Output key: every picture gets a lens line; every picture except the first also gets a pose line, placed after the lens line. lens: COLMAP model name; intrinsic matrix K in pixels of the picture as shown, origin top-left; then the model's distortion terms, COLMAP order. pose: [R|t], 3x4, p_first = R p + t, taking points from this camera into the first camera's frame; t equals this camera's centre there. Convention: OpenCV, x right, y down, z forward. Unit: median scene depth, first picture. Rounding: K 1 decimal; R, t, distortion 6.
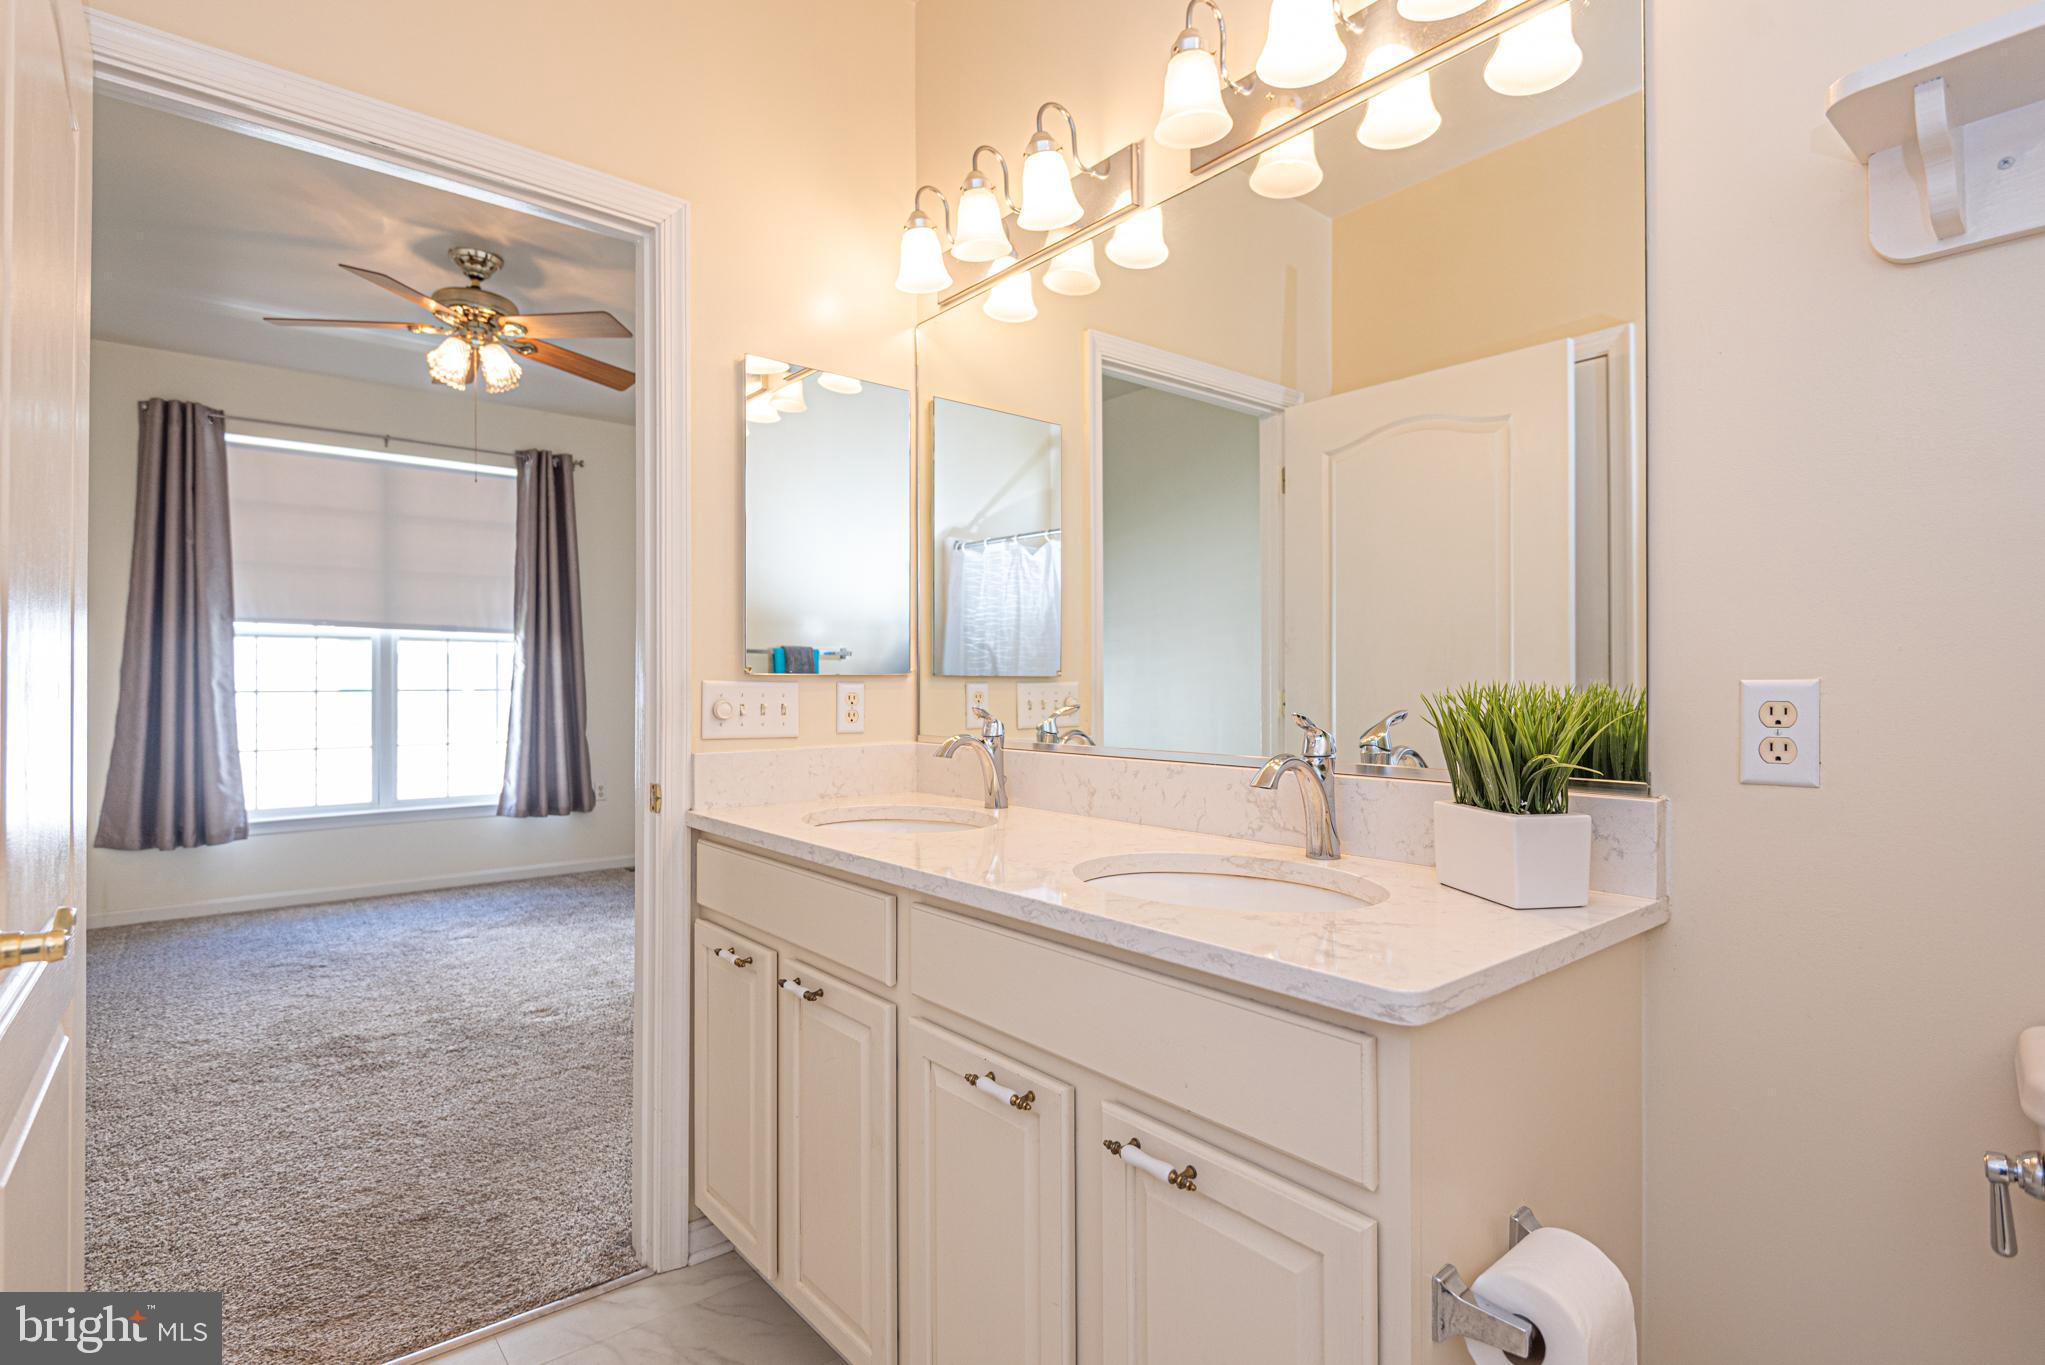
lens RADIAL K [[1000.5, 0, 1033.1], [0, 1000.5, 683.9], [0, 0, 1]] dist [0.002605, -0.010328]
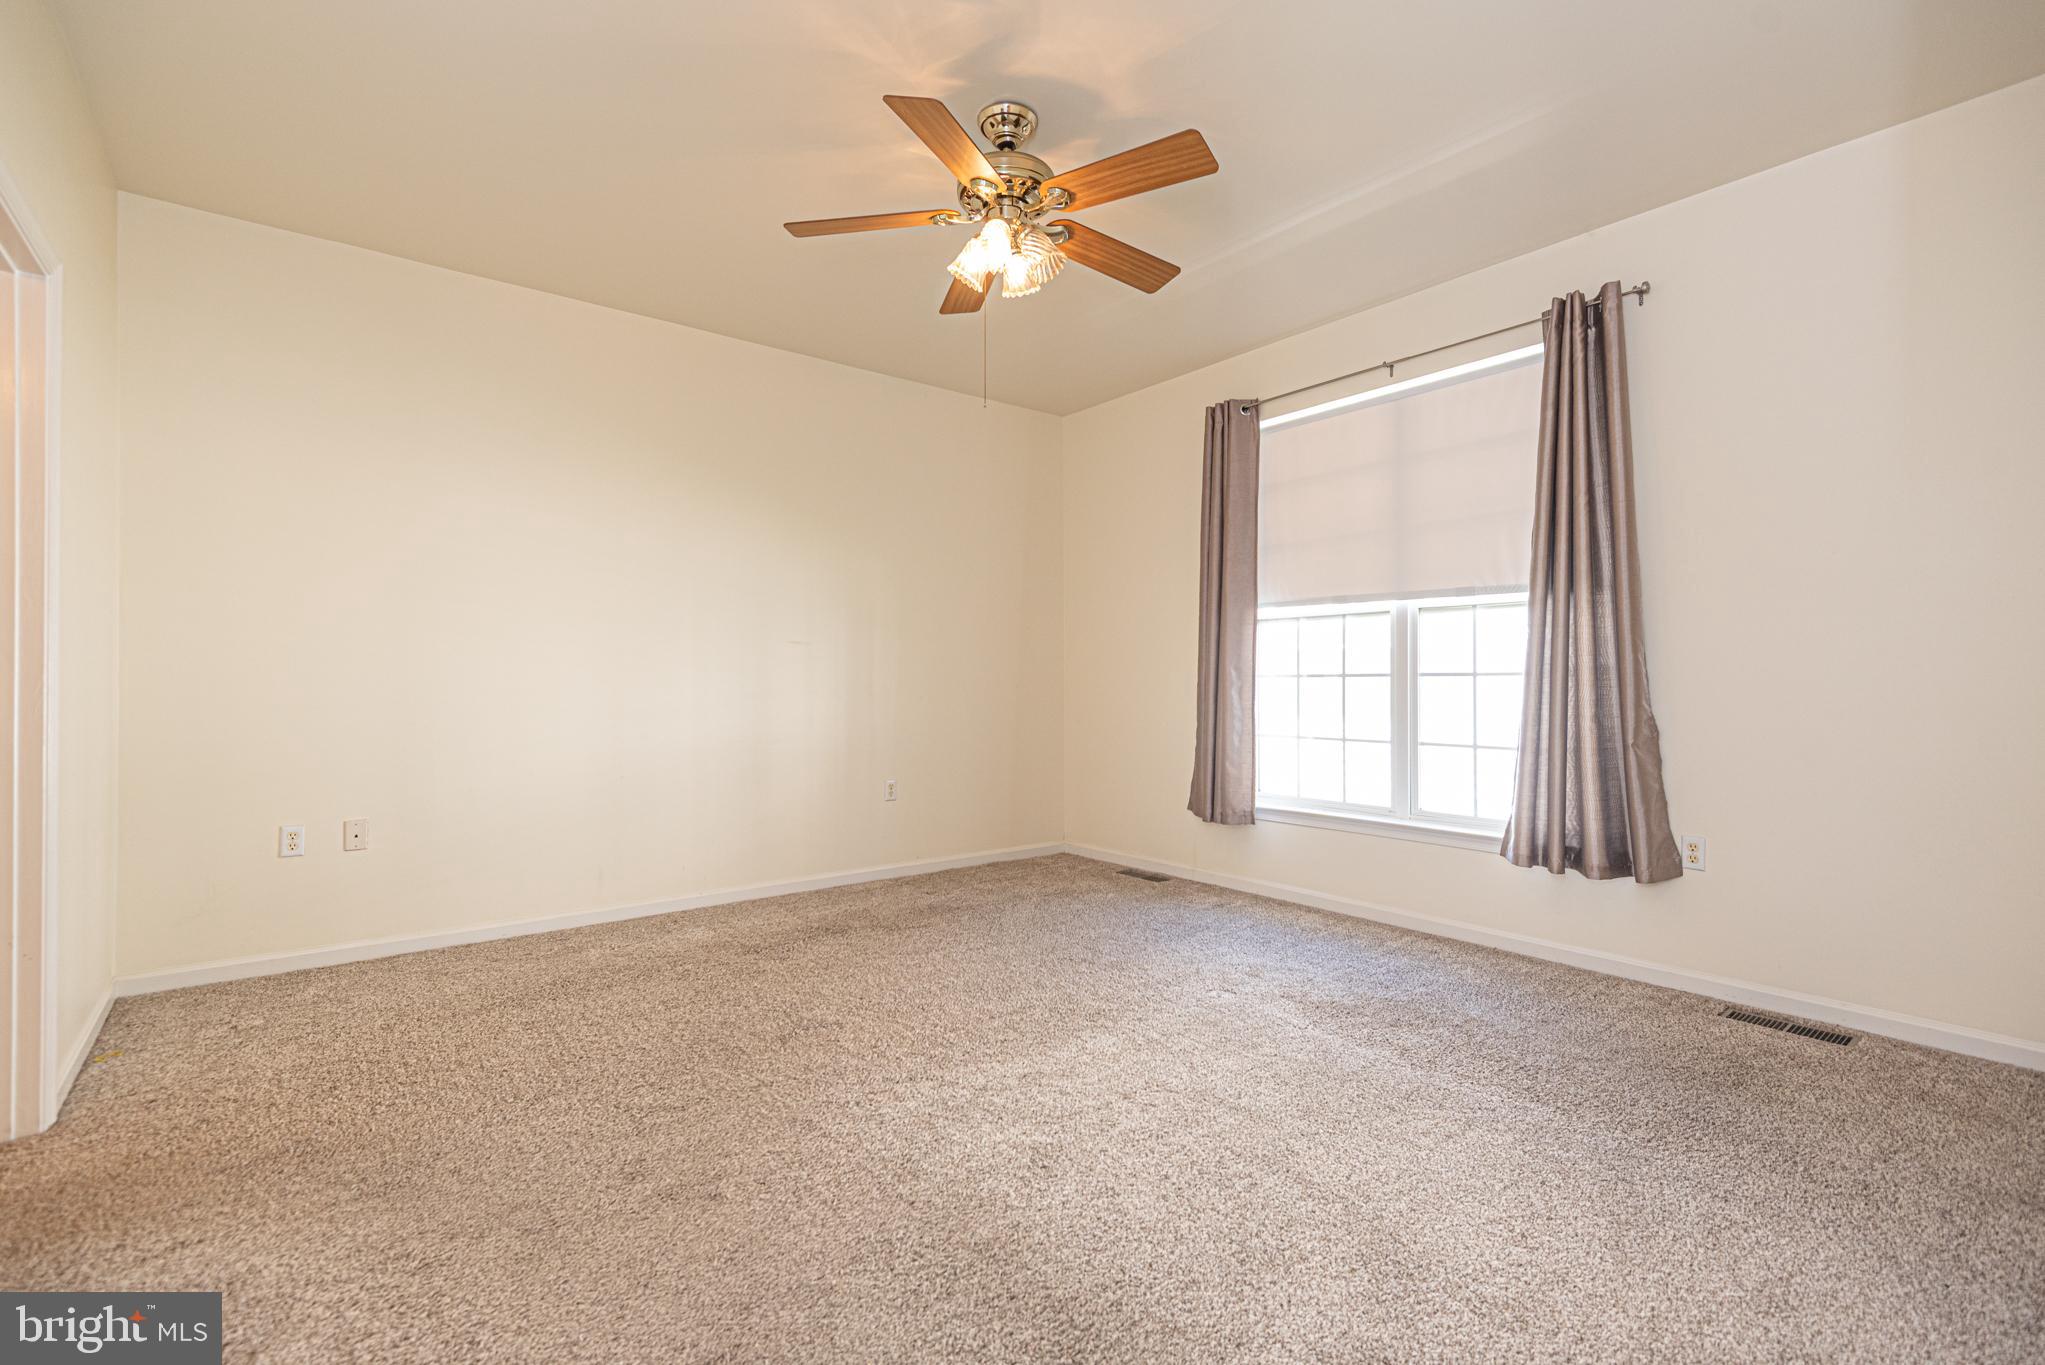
lens RADIAL K [[920.4, 0, 1030.1], [0, 920.4, 687.0], [0, 0, 1]] dist [0.035734, -0.016202]
pose [[-0.039074, 0.004494, -0.999226, 0.139506], [-0.000750, 0.999989, 0.004527, 0.014702], [0.999236, 0.000926, -0.039070, 0.822833]]
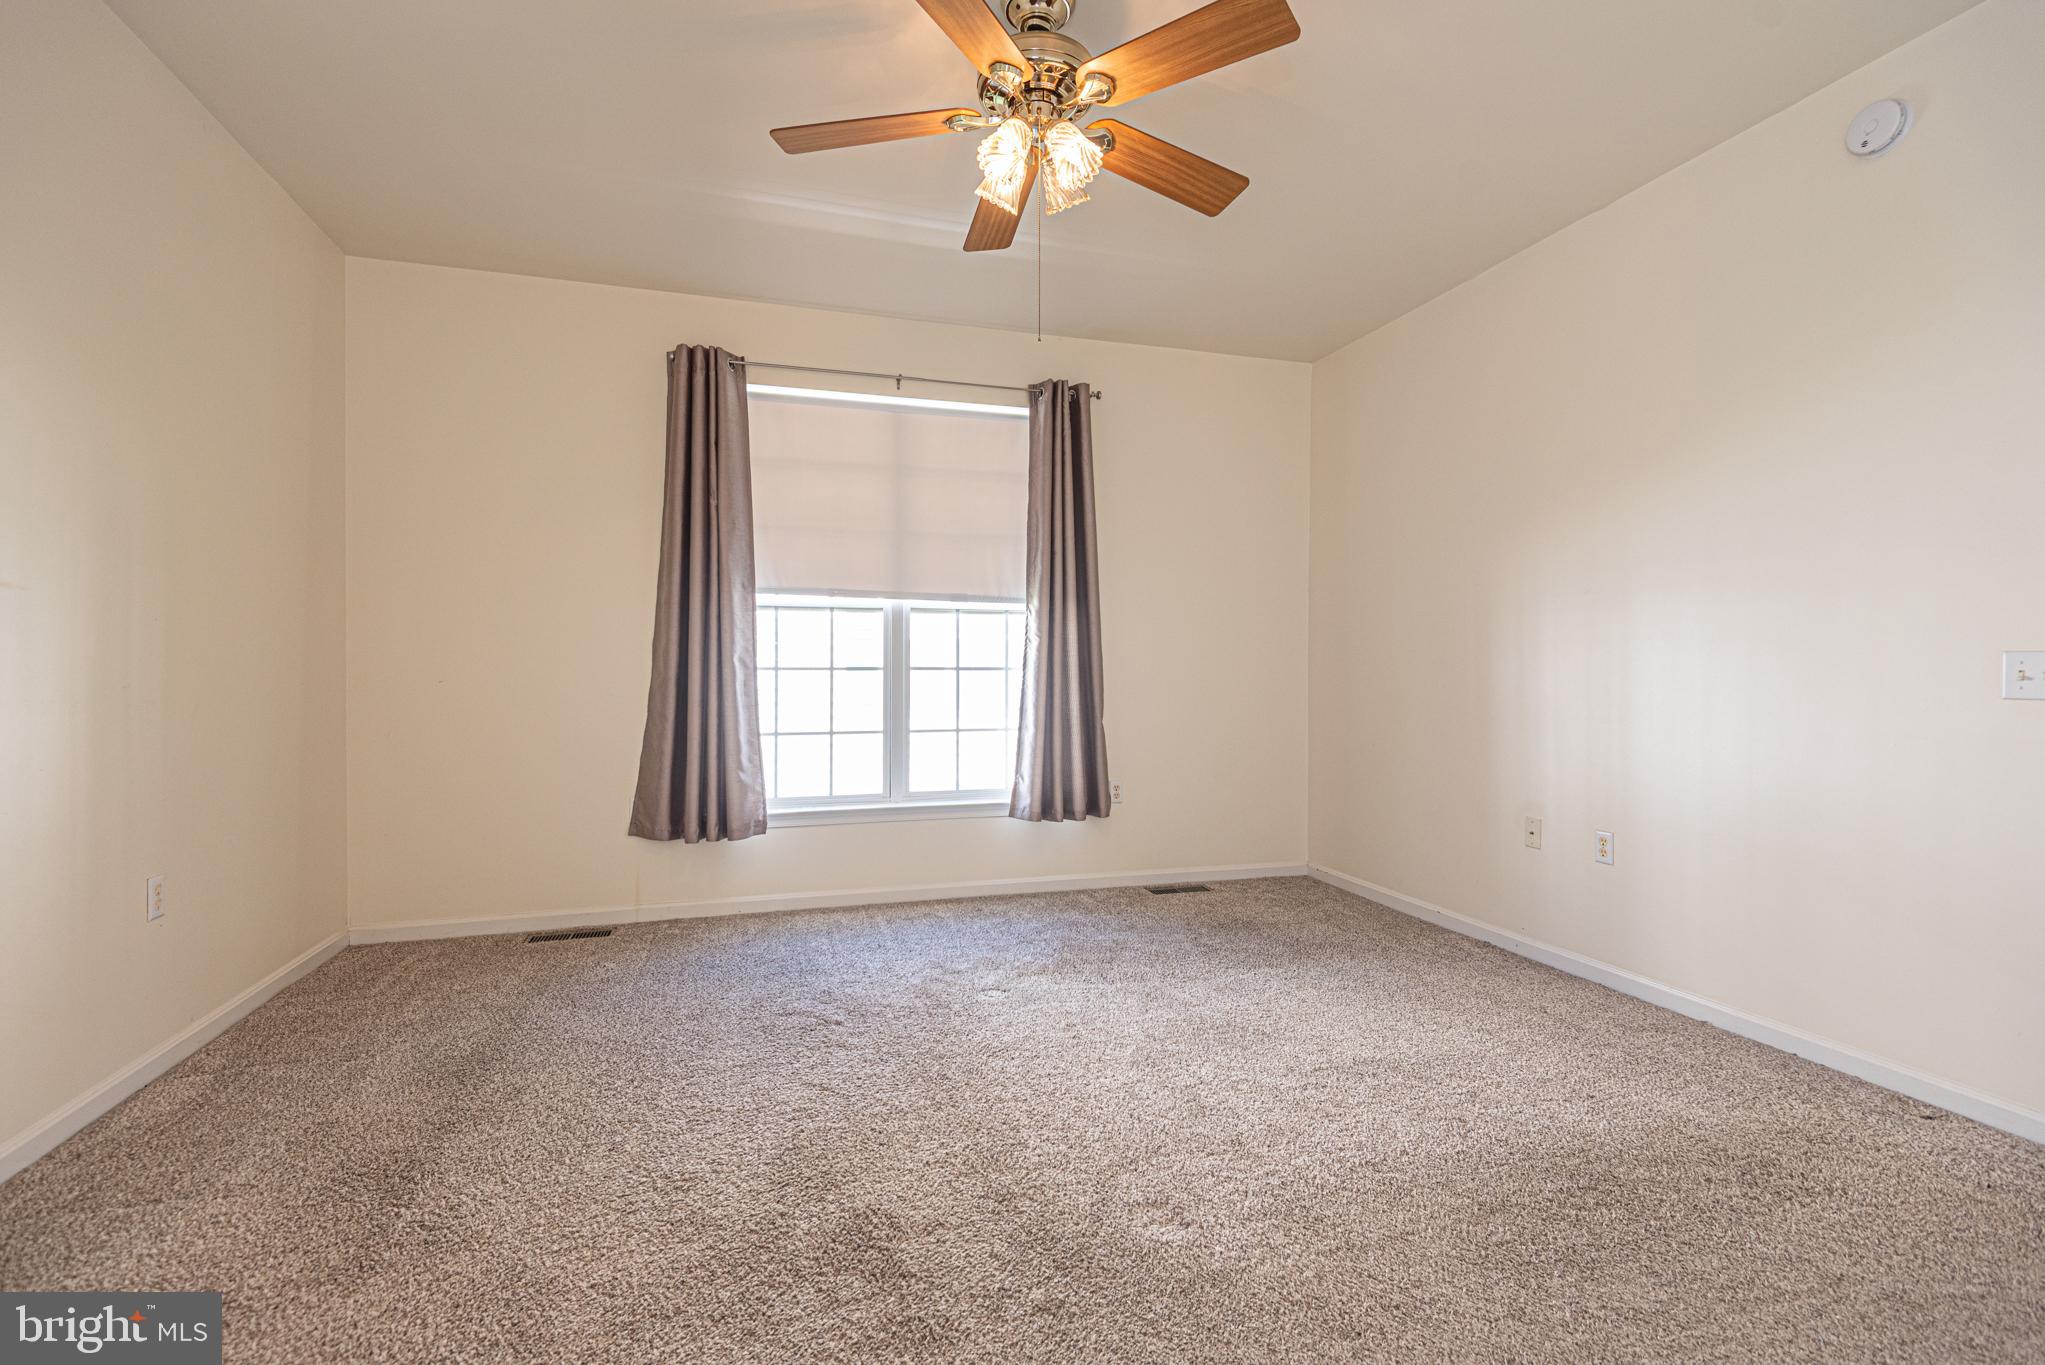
lens RADIAL K [[922.2, 0, 1020.8], [0, 922.2, 673.2], [0, 0, 1]] dist [0.046794, -0.029879]
pose [[0.914865, 0.001855, -0.403756, -0.248559], [-0.001813, 0.999998, 0.000489, 0.011029], [0.403756, 0.000285, 0.914867, 0.339133]]
